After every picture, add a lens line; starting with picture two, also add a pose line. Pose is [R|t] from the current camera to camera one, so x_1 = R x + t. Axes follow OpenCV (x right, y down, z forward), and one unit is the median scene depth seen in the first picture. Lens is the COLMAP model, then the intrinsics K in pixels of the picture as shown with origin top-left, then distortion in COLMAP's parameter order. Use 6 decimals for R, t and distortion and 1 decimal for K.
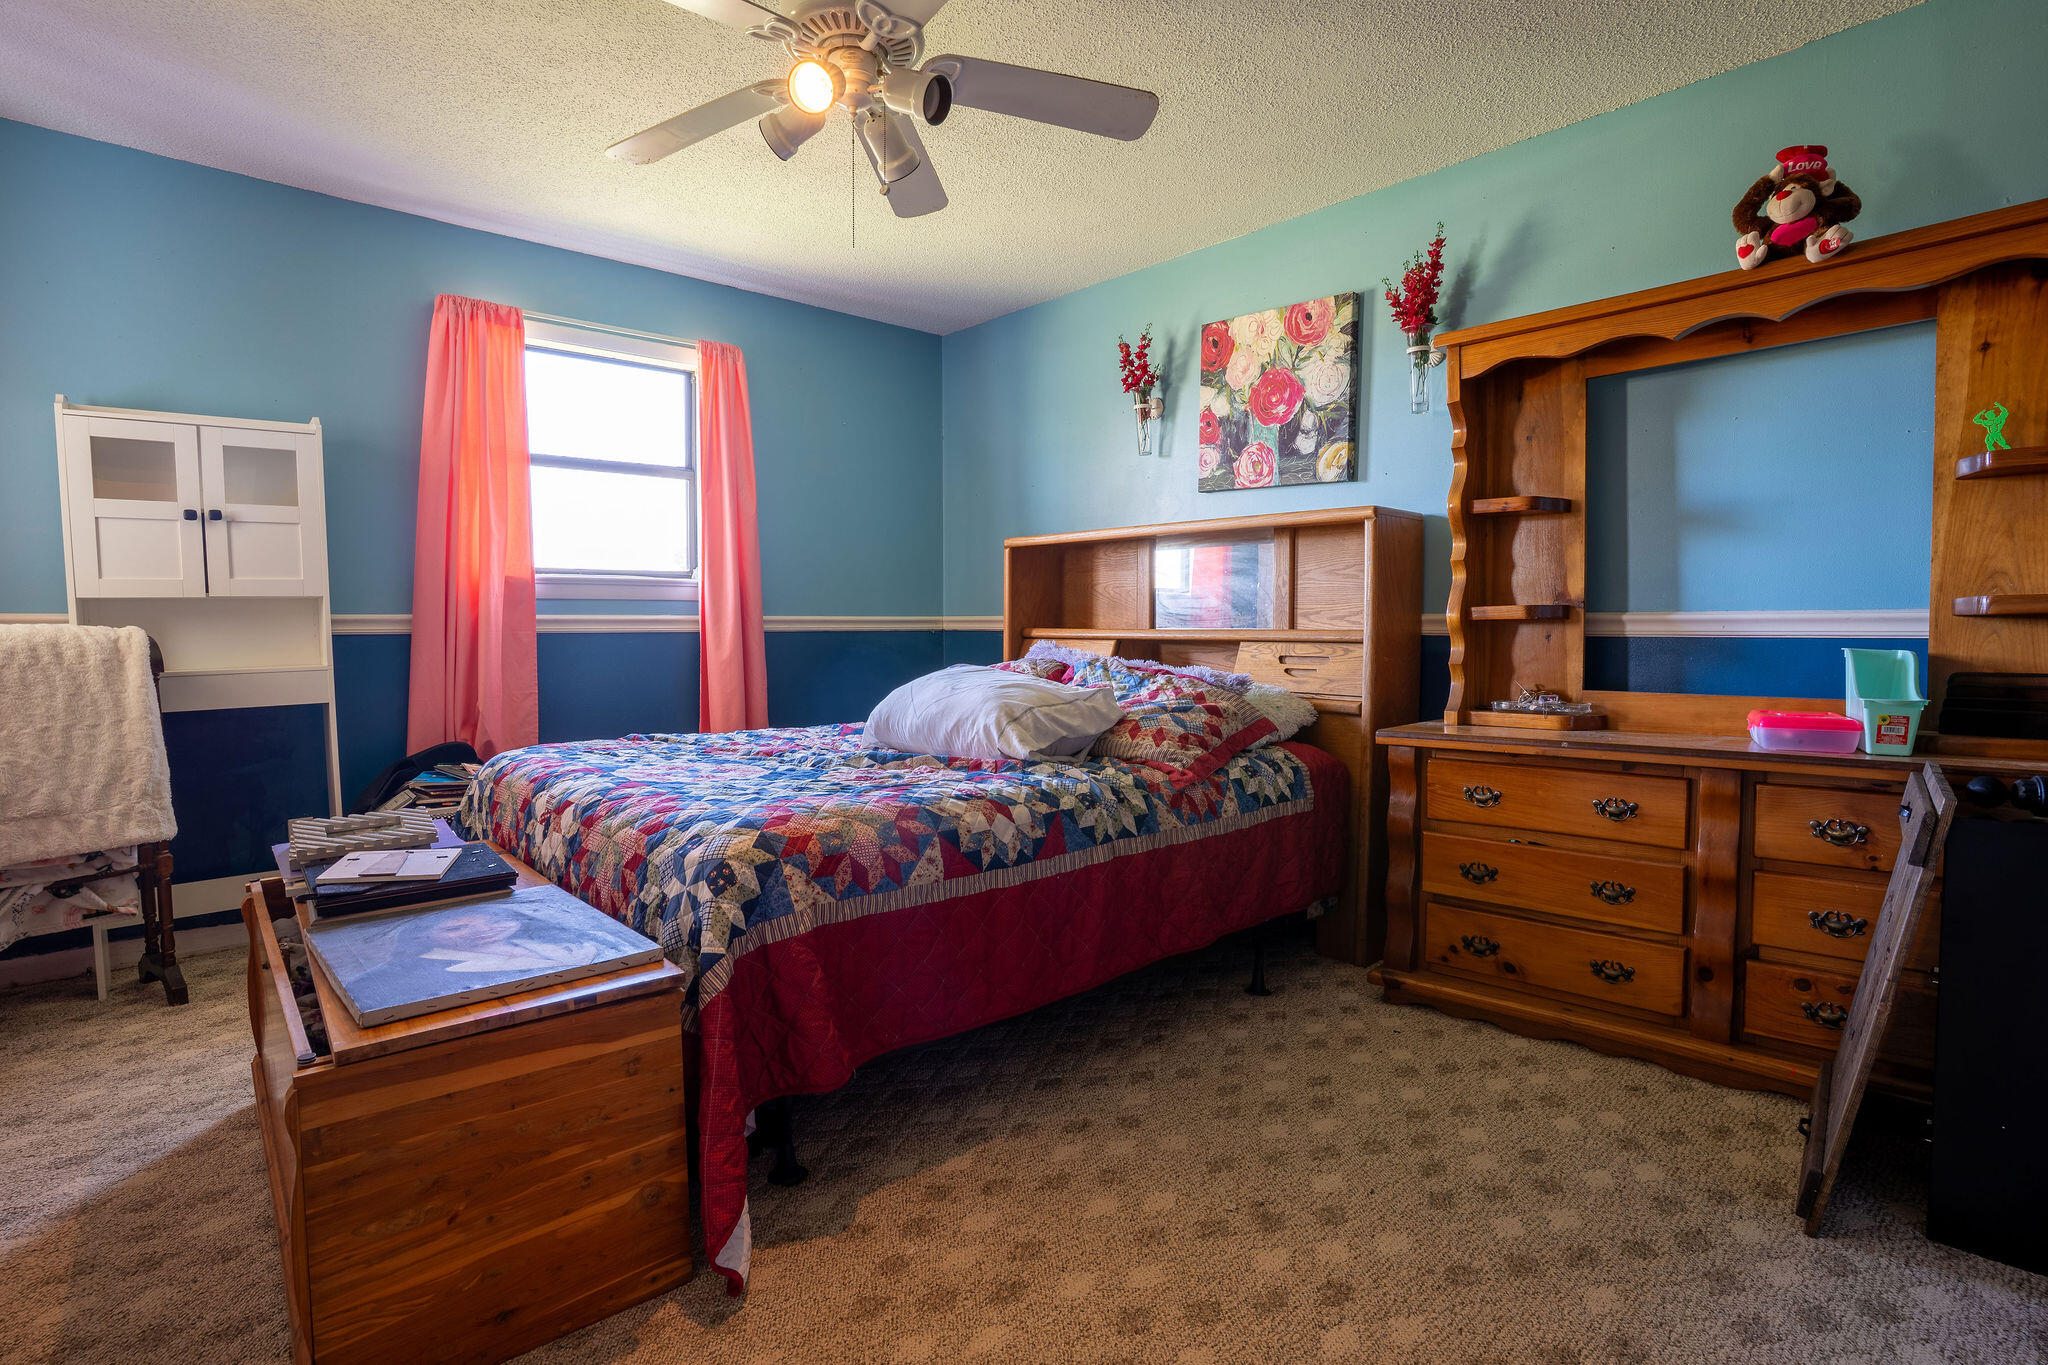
lens RADIAL K [[1000.2, 0, 1018.3], [0, 1000.2, 682.7], [0, 0, 1]] dist [-0.051886, 0.009976]
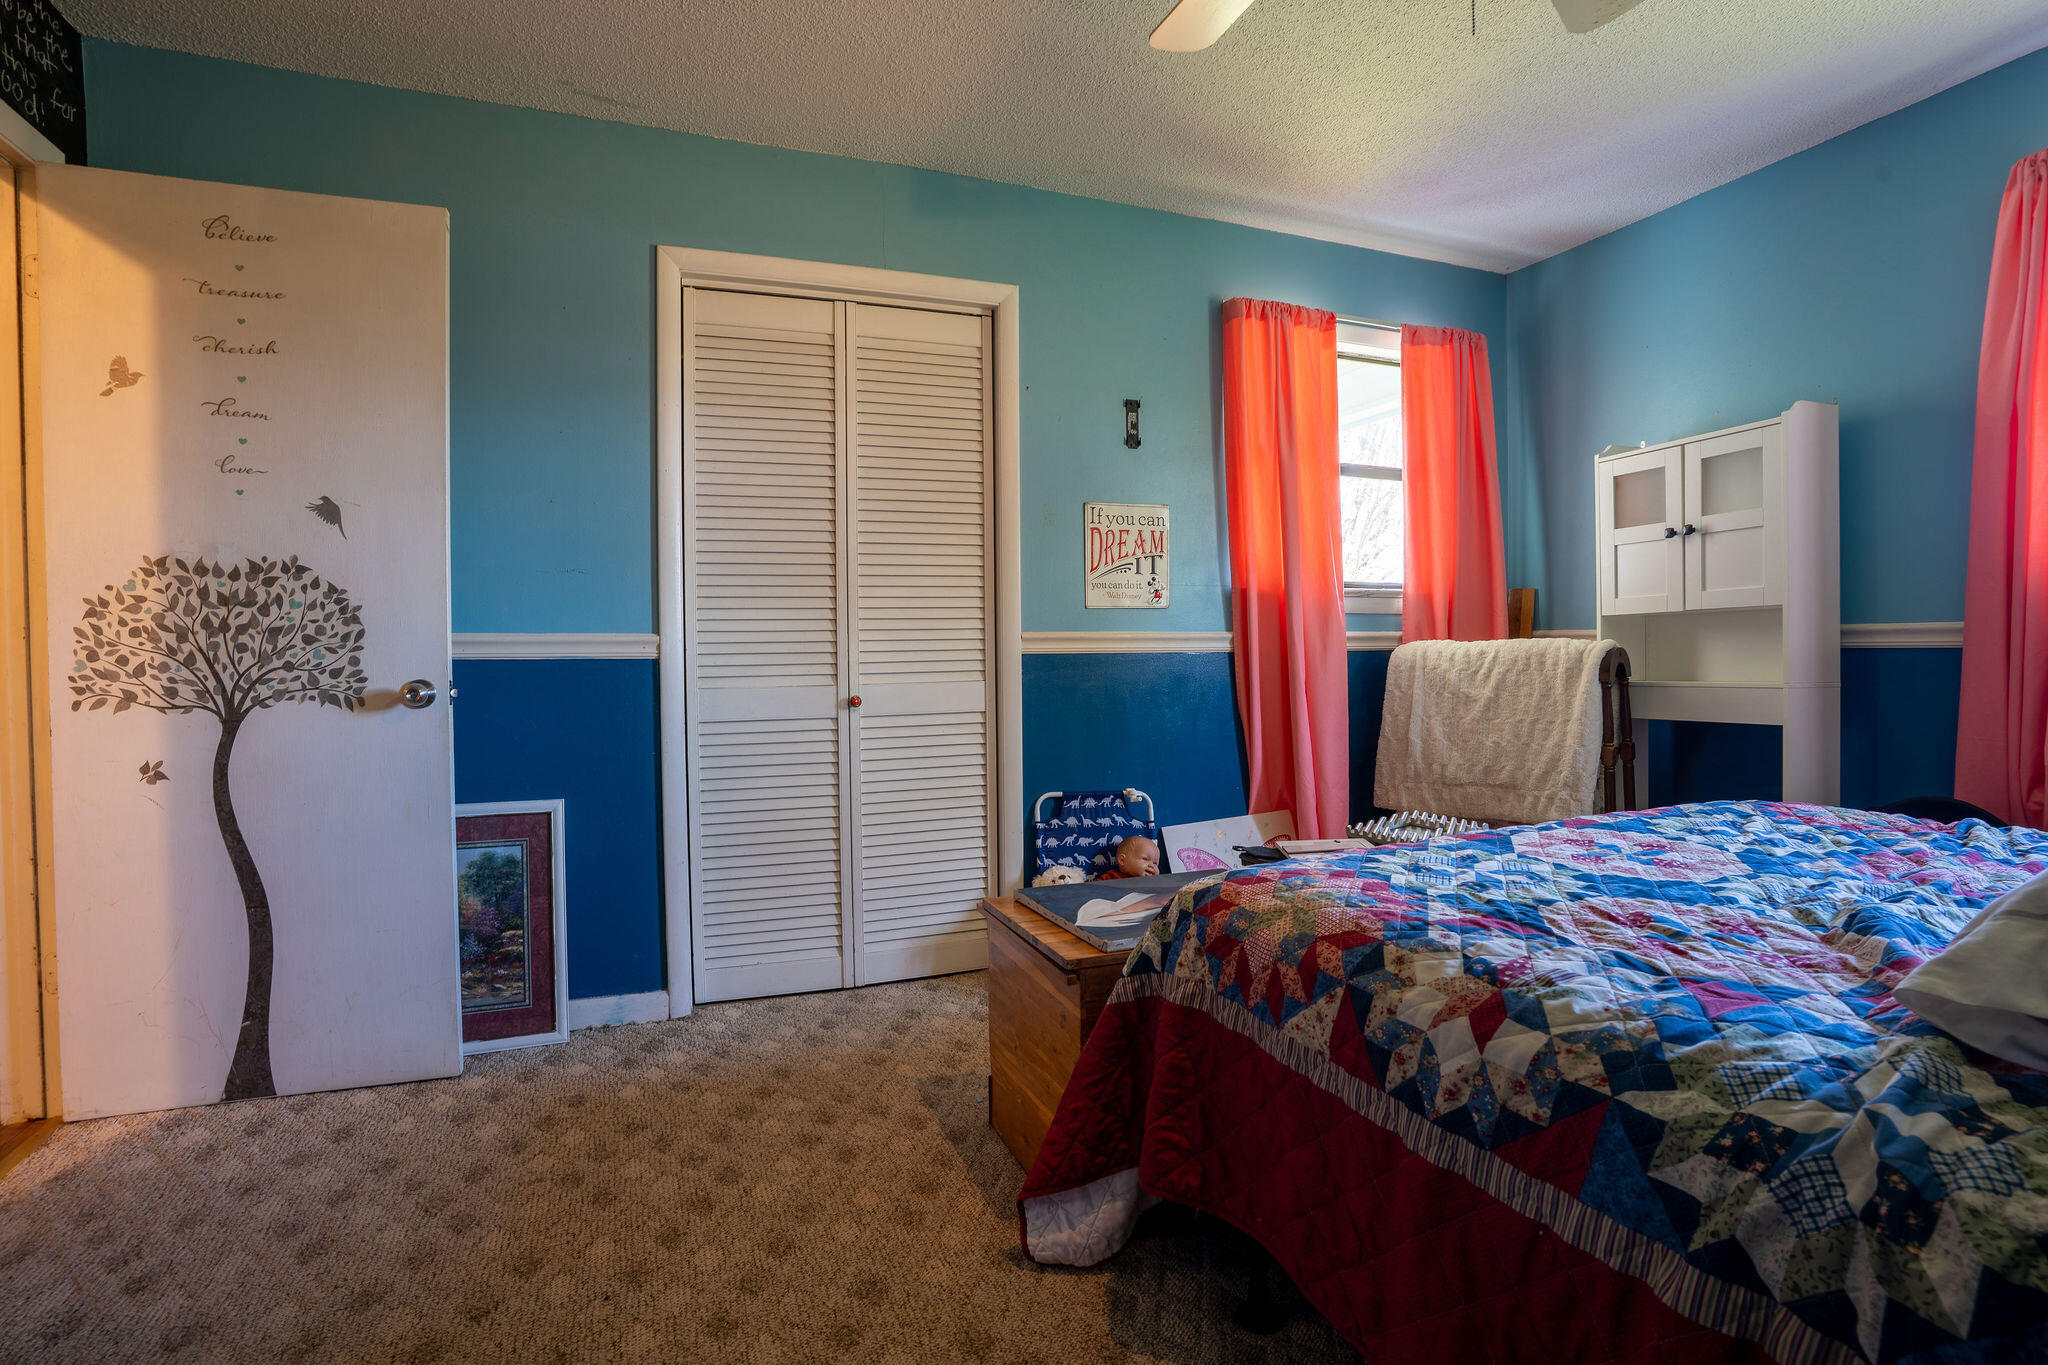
lens RADIAL K [[1000.2, 0, 1018.3], [0, 1000.2, 667.7], [0, 0, 1]] dist [-0.051886, 0.009976]
pose [[-0.357264, 0.023330, -0.933712, 0.452996], [-0.039741, 0.998403, 0.040153, -0.048436], [0.933158, 0.051451, -0.355766, 0.836833]]
